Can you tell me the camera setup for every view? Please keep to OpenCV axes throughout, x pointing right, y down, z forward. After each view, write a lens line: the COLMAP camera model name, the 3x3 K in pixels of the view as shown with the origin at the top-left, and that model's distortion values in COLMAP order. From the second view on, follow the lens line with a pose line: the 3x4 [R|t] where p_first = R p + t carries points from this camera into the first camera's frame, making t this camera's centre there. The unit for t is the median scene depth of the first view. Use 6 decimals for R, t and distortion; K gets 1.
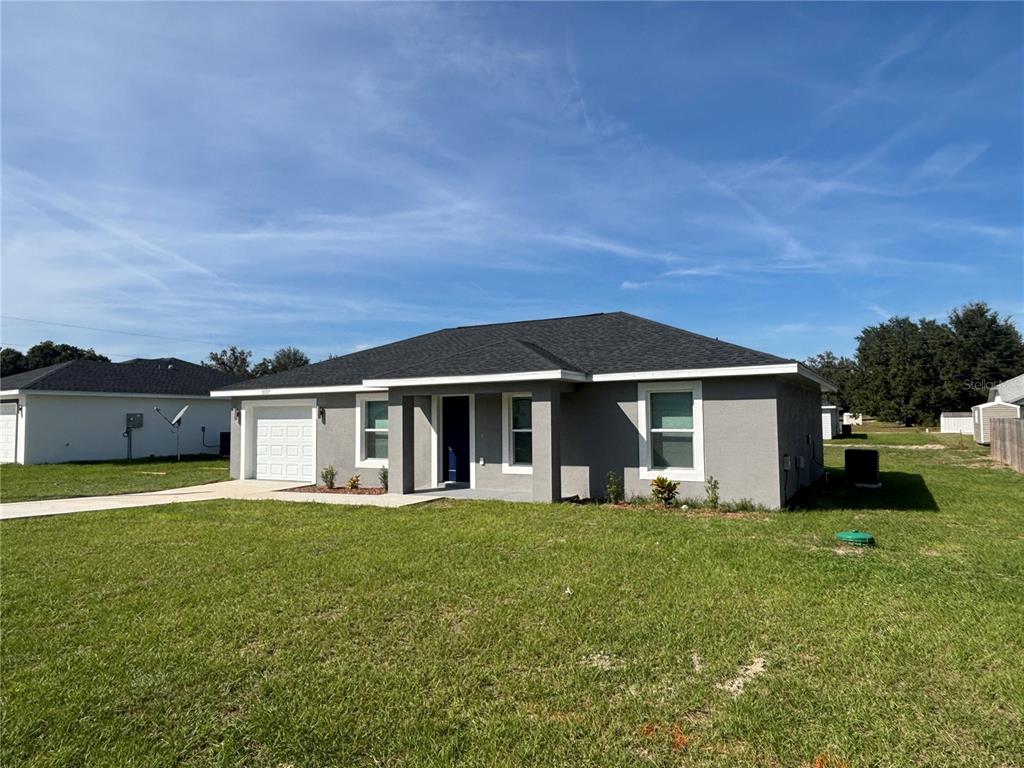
lens RADIAL K [[677.9, 0, 464.4], [0, 677.9, 389.6], [0, 0, 1]] dist [0.010156, -0.017362]
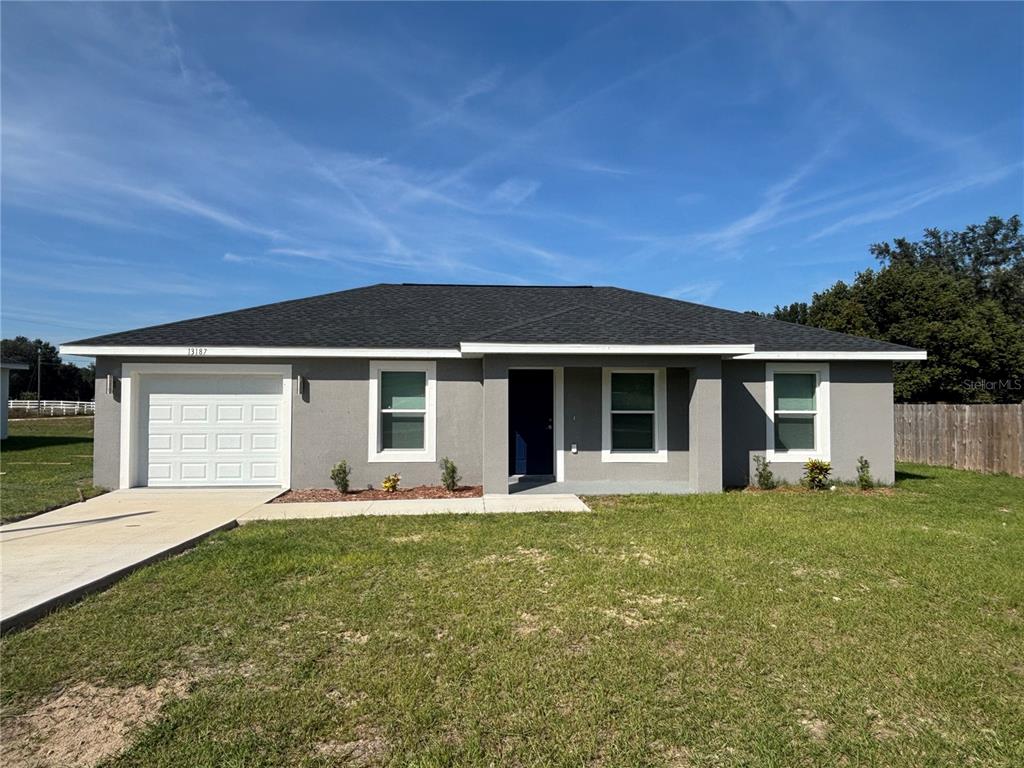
lens RADIAL K [[676.3, 0, 502.7], [0, 676.3, 391.7], [0, 0, 1]] dist [0.024160, -0.028645]
pose [[0.810585, 0.017710, 0.585353, -0.448543], [-0.036521, 0.999126, 0.020343, 0.018661], [-0.584481, -0.037868, 0.810523, 0.318949]]
